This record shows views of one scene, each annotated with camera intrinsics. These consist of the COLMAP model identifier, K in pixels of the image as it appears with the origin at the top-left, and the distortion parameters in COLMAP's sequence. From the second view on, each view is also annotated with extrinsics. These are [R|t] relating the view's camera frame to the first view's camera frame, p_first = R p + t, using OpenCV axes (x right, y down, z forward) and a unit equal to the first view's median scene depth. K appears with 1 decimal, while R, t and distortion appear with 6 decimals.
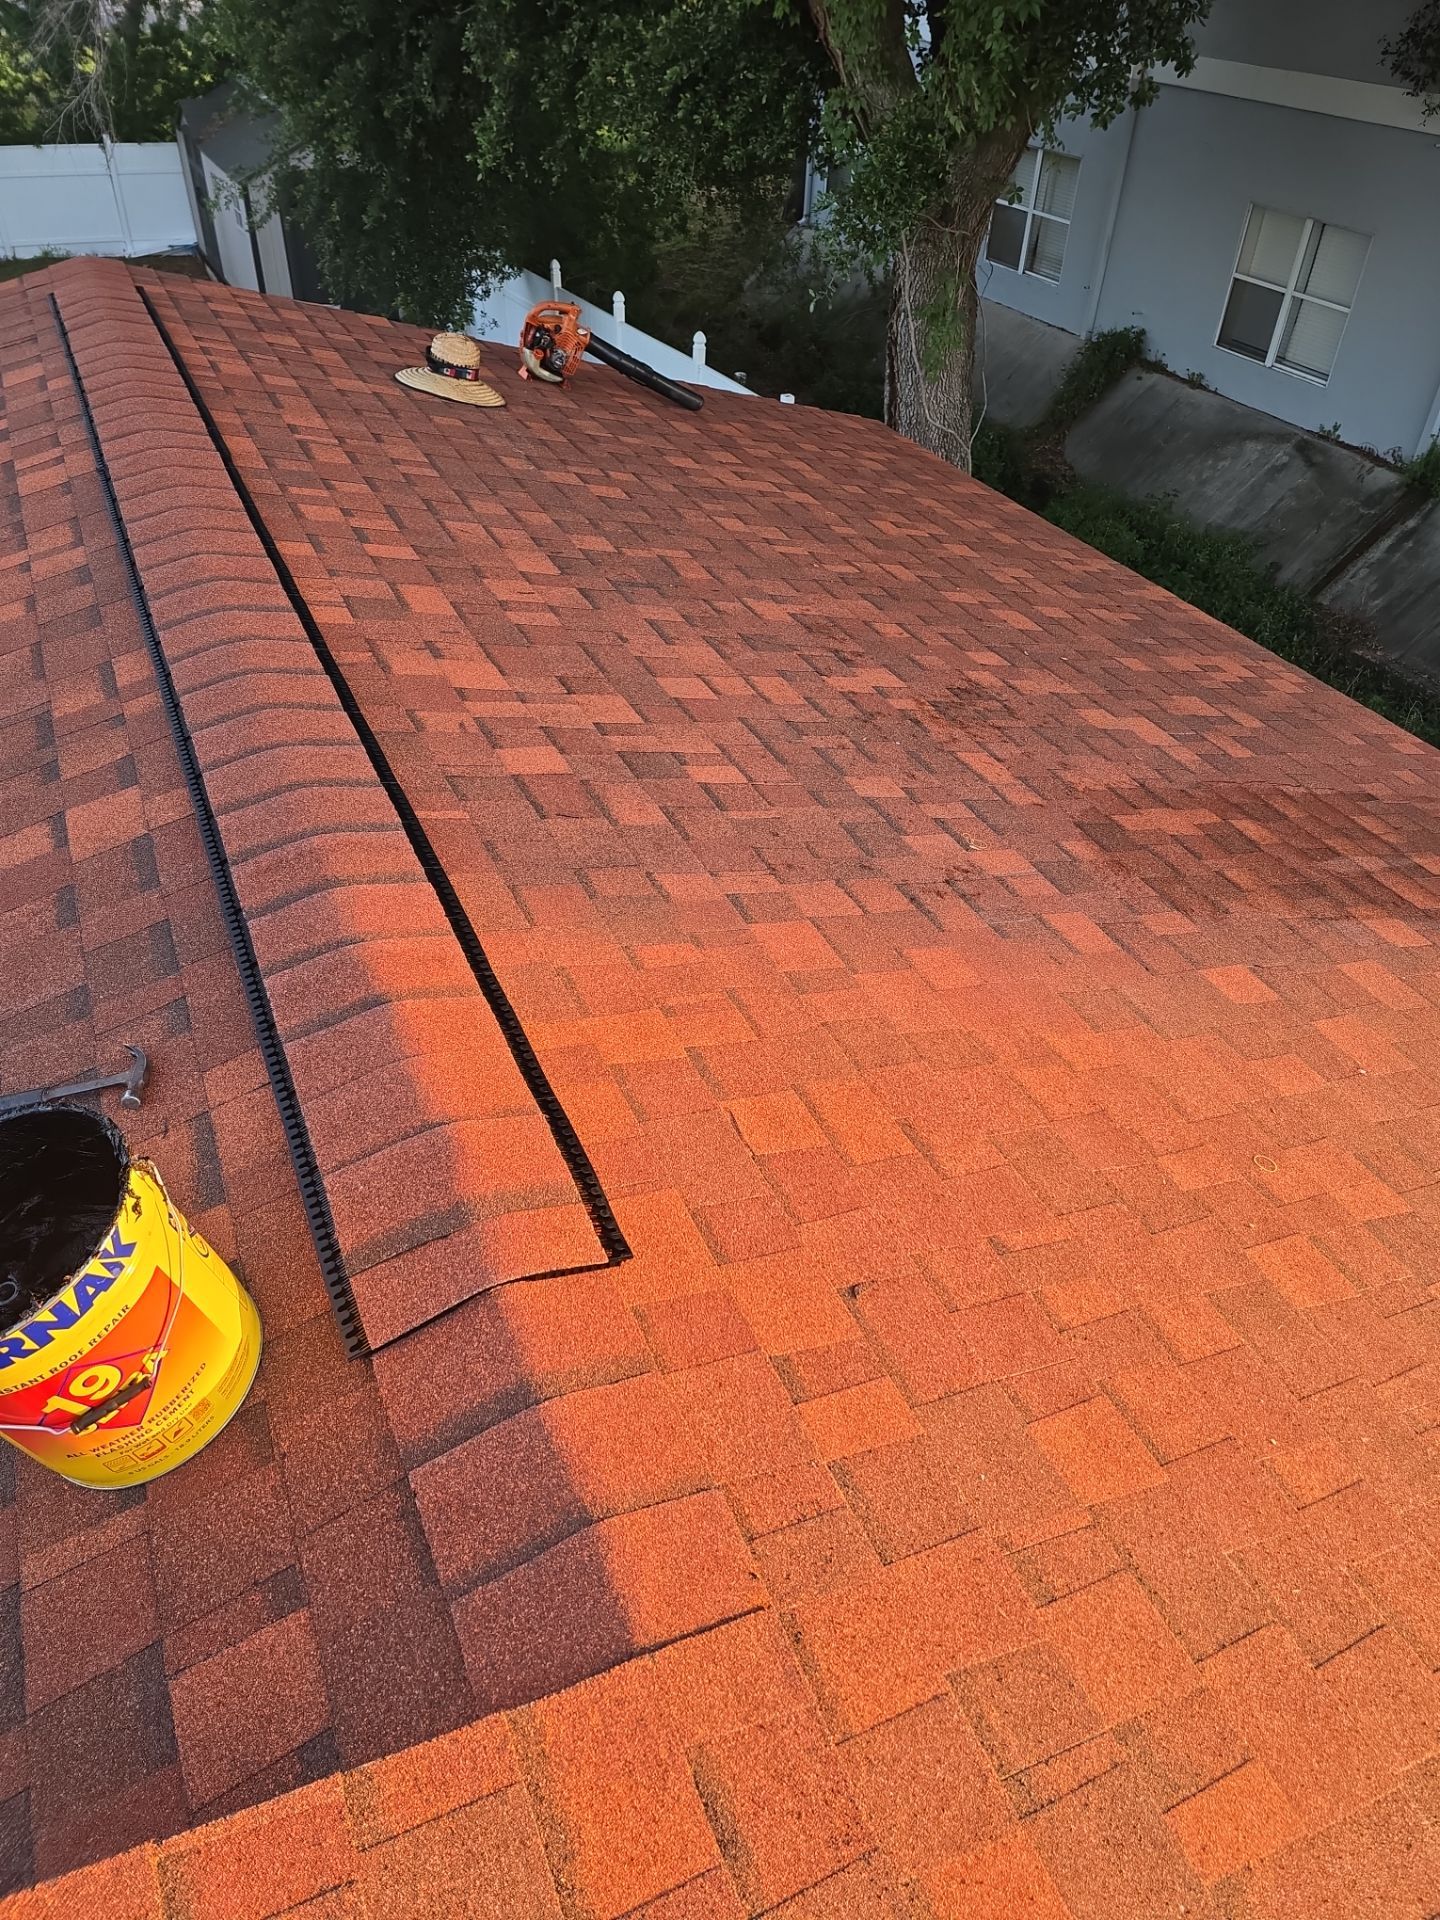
lens RADIAL K [[1296.7, 0, 731.8], [0, 1296.7, 950.0], [0, 0, 1]] dist [0.064012, -0.061179]
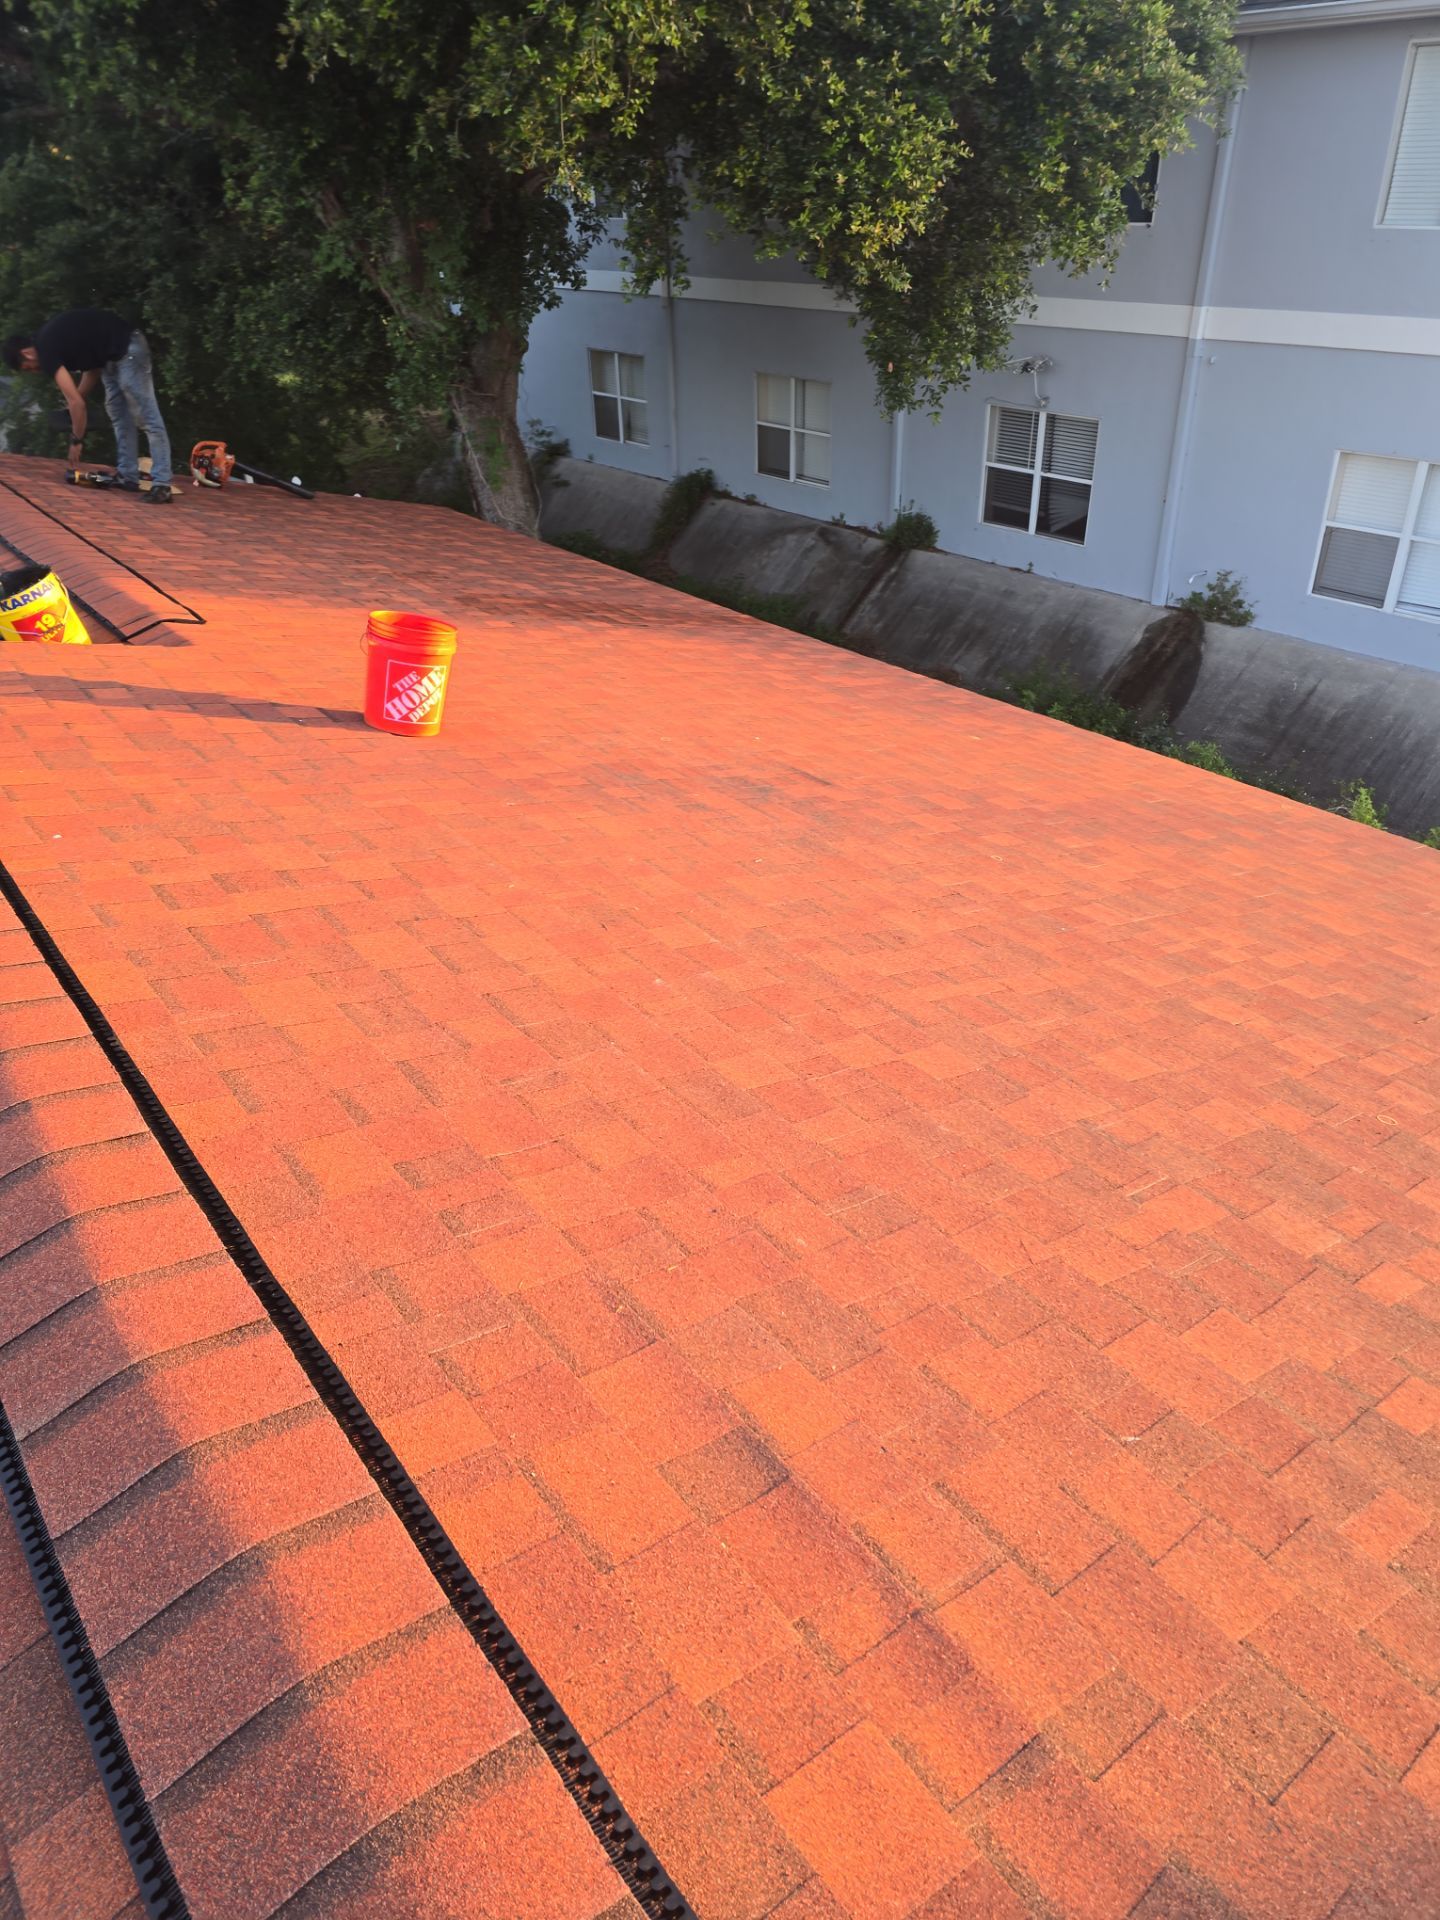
lens RADIAL K [[1296.7, 0, 731.8], [0, 1296.7, 950.0], [0, 0, 1]] dist [0.064012, -0.061179]
pose [[0.975901, -0.162575, 0.145556, 0.072739], [0.180905, 0.975774, -0.123037, 0.204405], [-0.122027, 0.146404, 0.981670, -0.279843]]
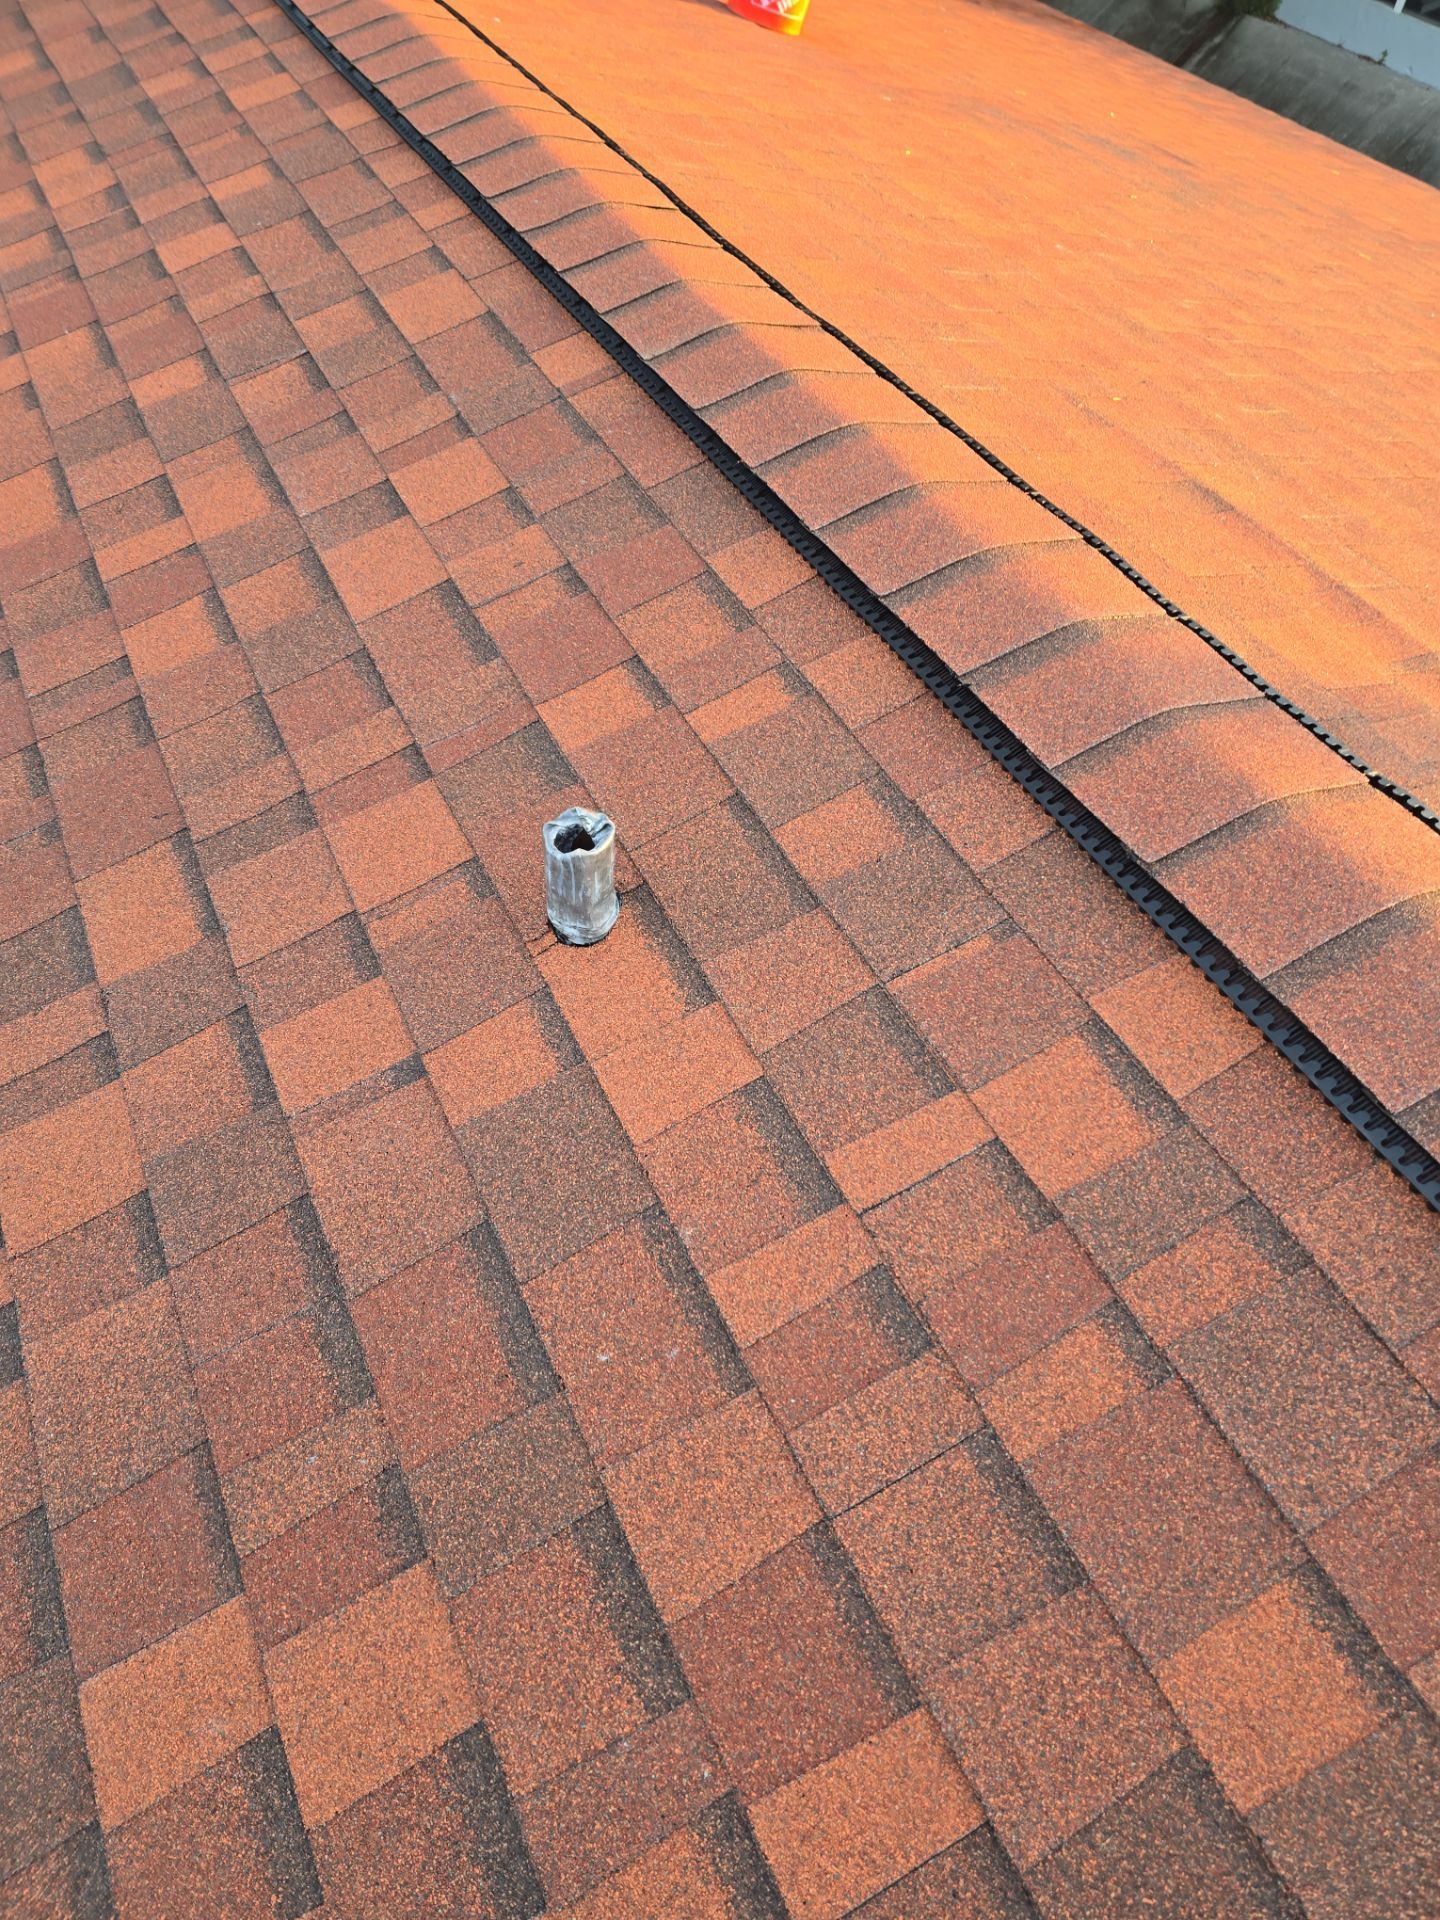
lens RADIAL K [[1299.6, 0, 724.8], [0, 1299.6, 961.2], [0, 0, 1]] dist [0.066998, -0.063548]
pose [[0.999654, -0.014704, 0.021808, 0.028862], [0.010387, 0.982438, 0.186300, 0.256331], [-0.024164, -0.186009, 0.982251, -0.307743]]
